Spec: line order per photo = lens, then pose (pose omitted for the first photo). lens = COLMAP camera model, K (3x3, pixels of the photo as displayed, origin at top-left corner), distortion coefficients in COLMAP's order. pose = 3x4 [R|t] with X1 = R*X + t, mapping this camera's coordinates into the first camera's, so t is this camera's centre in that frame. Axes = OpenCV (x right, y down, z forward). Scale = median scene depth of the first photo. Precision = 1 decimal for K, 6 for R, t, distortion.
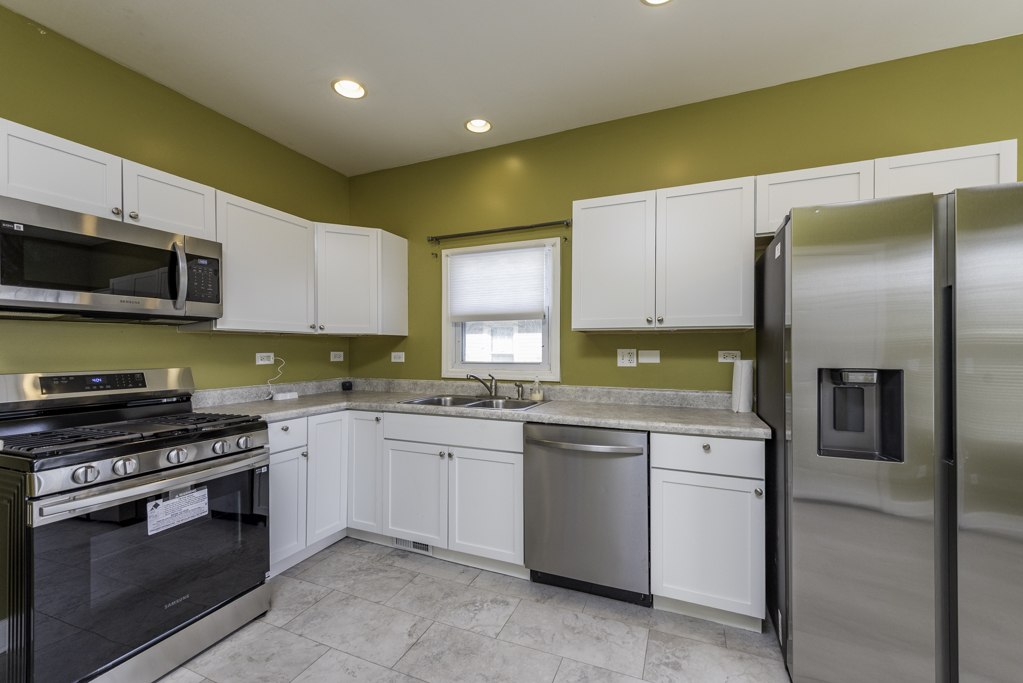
lens RADIAL K [[401.9, 0, 524.1], [0, 401.9, 342.8], [0, 0, 1]] dist [0.002565, 0.000018]
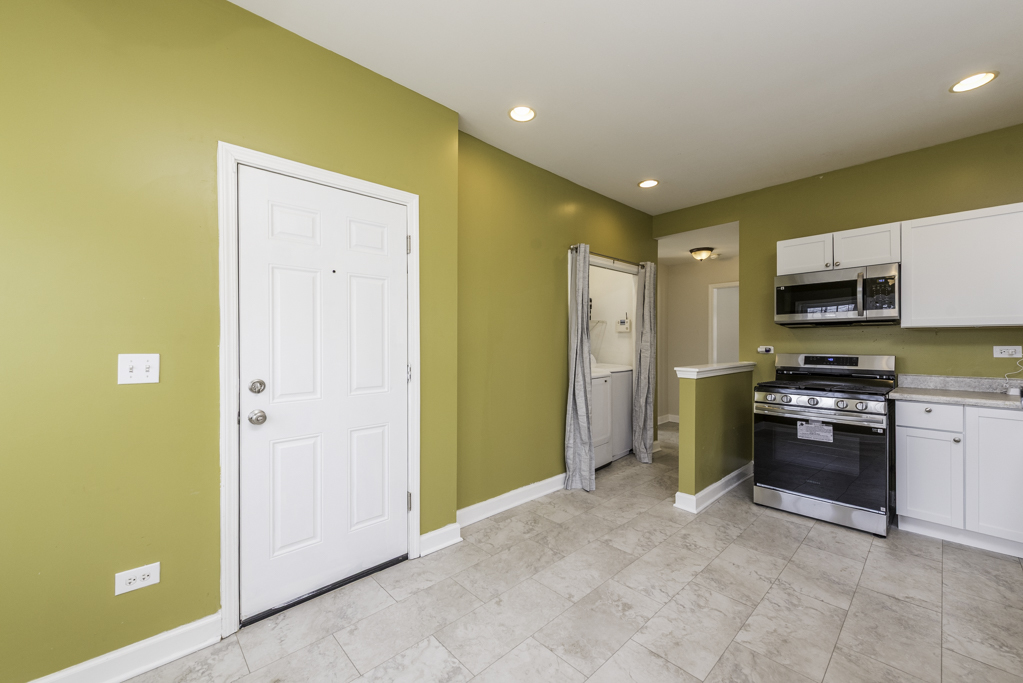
lens RADIAL K [[398.5, 0, 513.0], [0, 398.5, 340.9], [0, 0, 1]] dist [0.002320, 0.000306]
pose [[-0.414843, -0.001180, -0.909892, 0.966890], [0.013781, 0.999876, -0.007580, 0.003088], [0.909789, -0.015684, -0.414775, 0.384212]]
